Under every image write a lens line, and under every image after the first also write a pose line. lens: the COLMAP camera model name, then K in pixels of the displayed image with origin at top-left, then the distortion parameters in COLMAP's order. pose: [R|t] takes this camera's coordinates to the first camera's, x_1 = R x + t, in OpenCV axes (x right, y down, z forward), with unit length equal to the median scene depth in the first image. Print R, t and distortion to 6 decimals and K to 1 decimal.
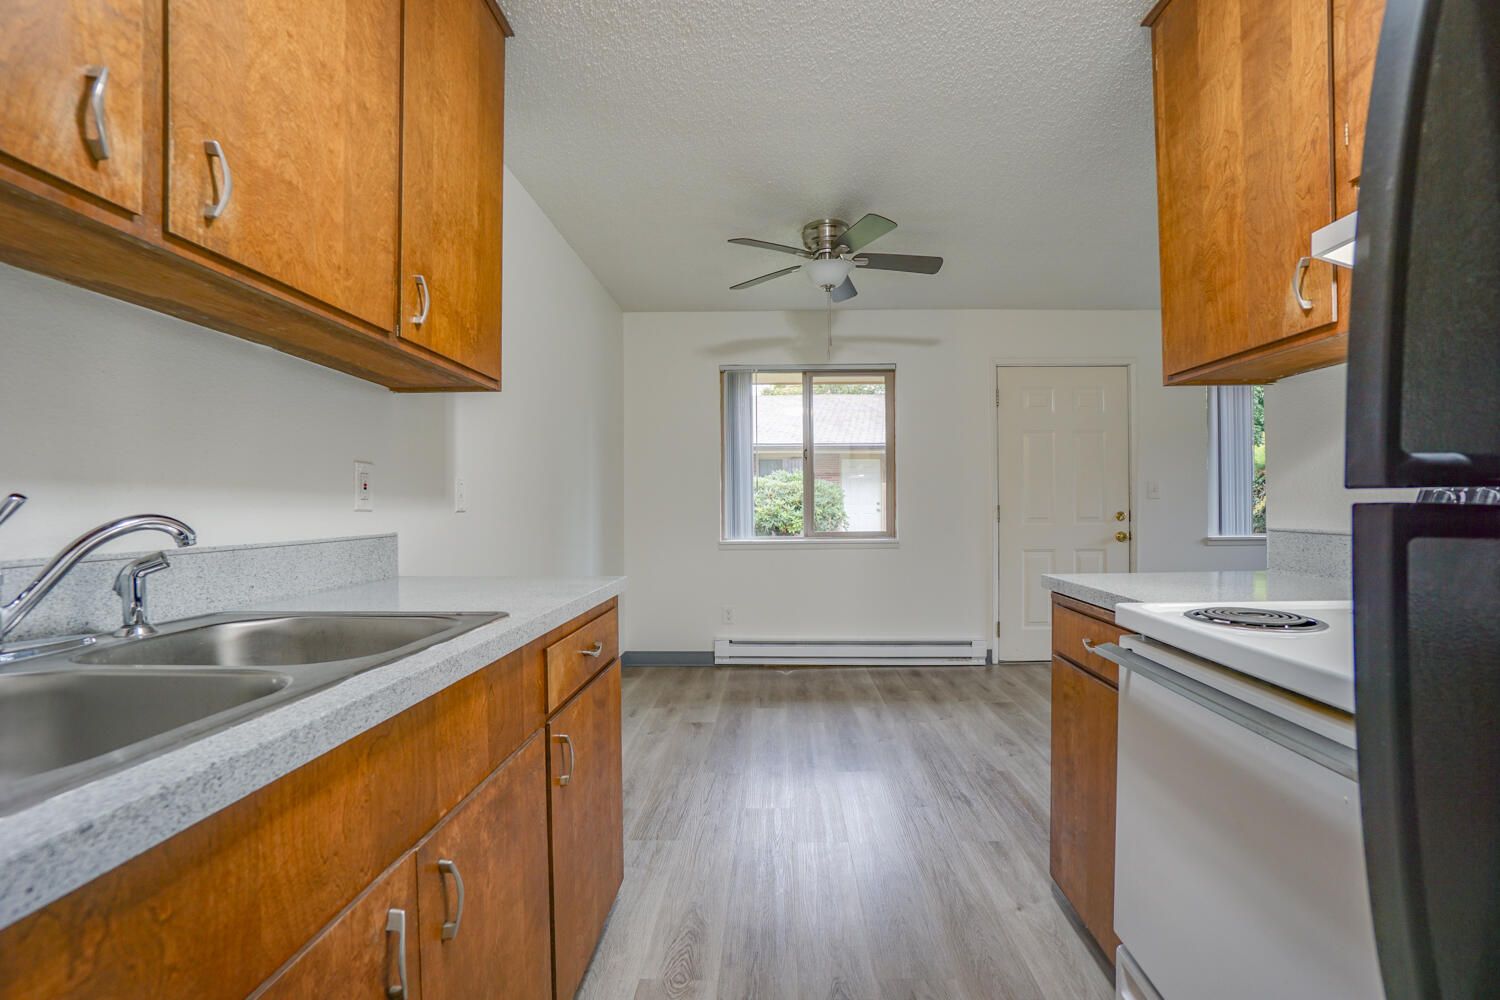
lens RADIAL K [[682.3, 0, 783.9], [0, 682.3, 523.4], [0, 0, 1]] dist [-0.048677, 0.011925]
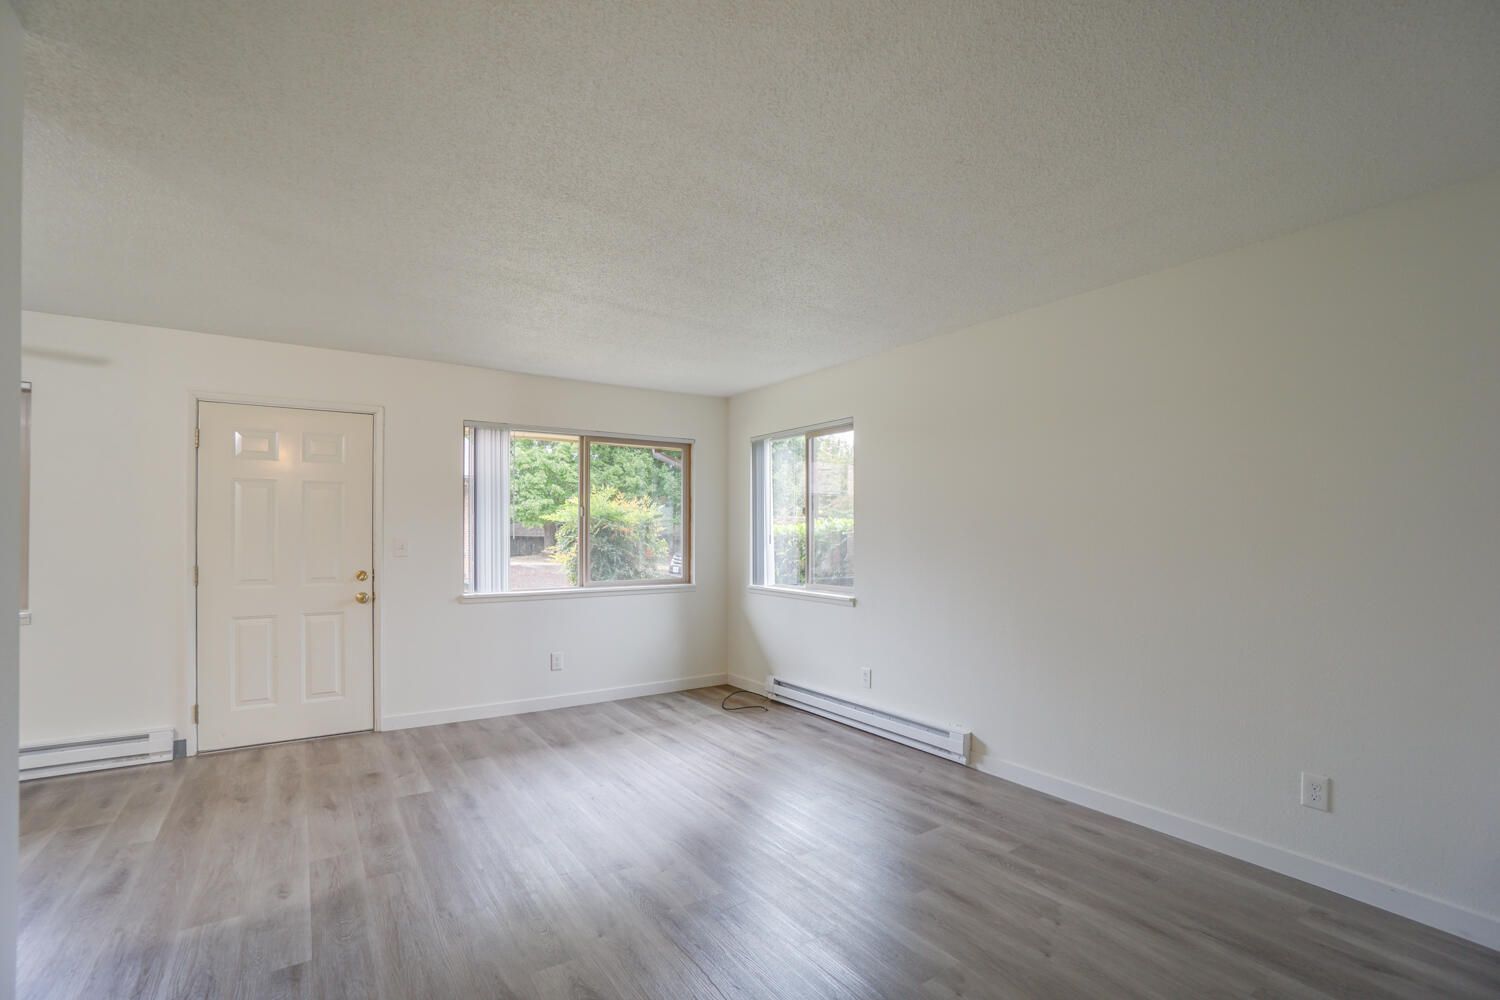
lens RADIAL K [[682.3, 0, 756.6], [0, 682.3, 531.8], [0, 0, 1]] dist [-0.048677, 0.011925]
pose [[0.825836, 0.011744, 0.563788, 1.598059], [0.005049, 0.999589, -0.028217, -0.158938], [-0.563888, 0.026149, 0.825437, -0.258942]]
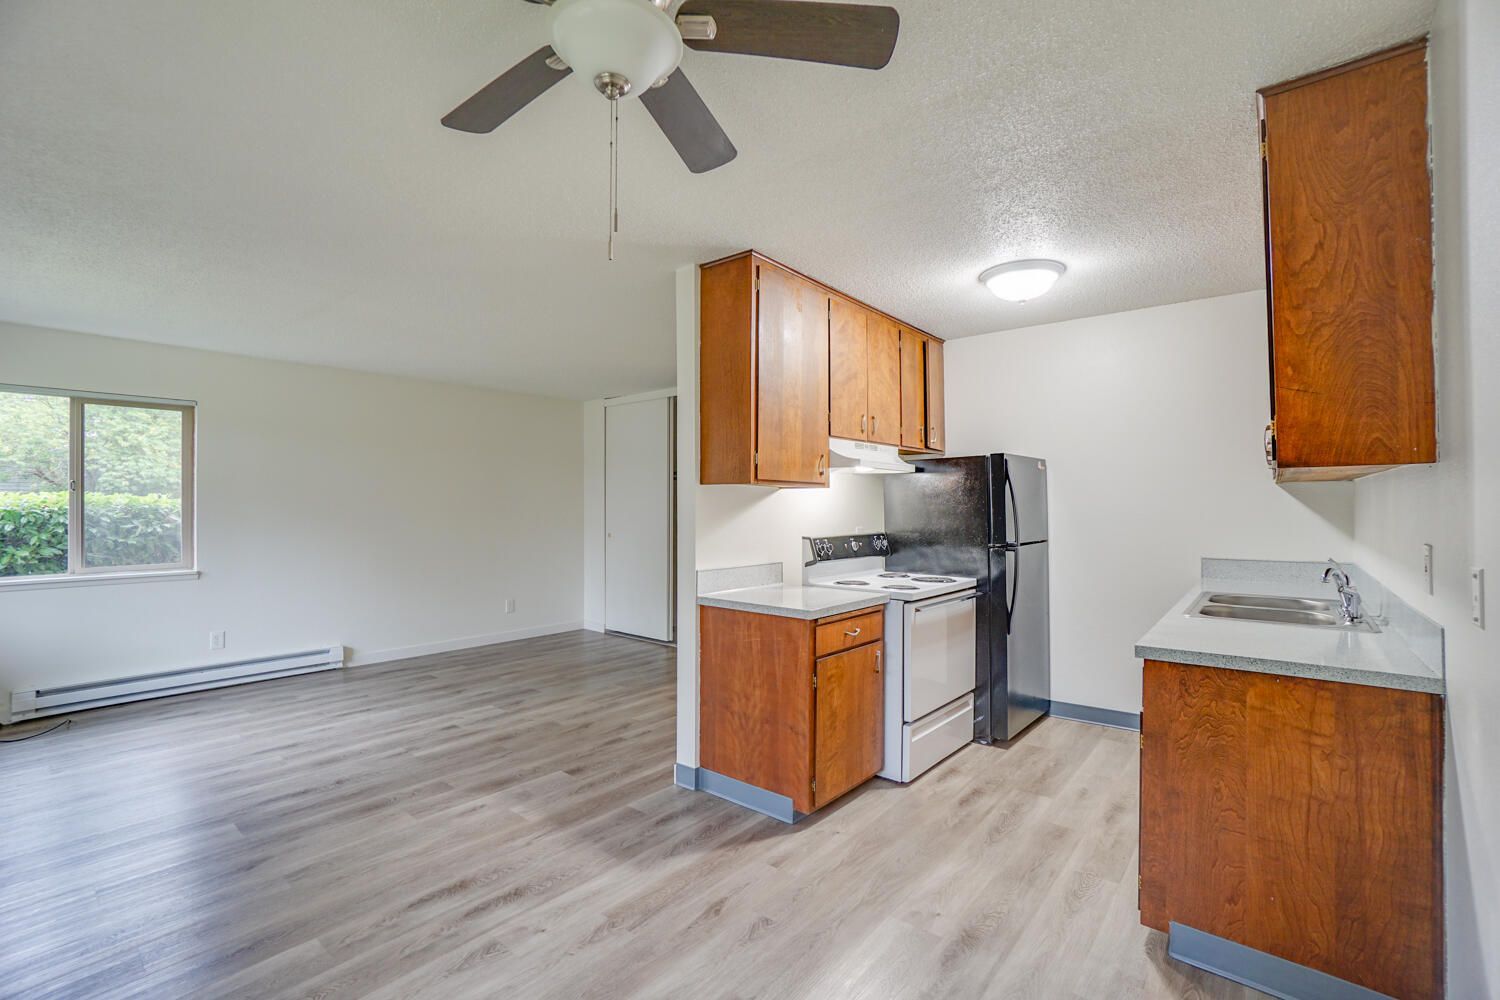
lens RADIAL K [[682.3, 0, 728.7], [0, 682.3, 490.3], [0, 0, 1]] dist [-0.048677, 0.011925]
pose [[-0.750686, 0.023189, 0.660252, -0.671732], [0.028454, 0.999591, -0.002755, -0.267866], [-0.660046, 0.016719, -0.751039, 3.231157]]
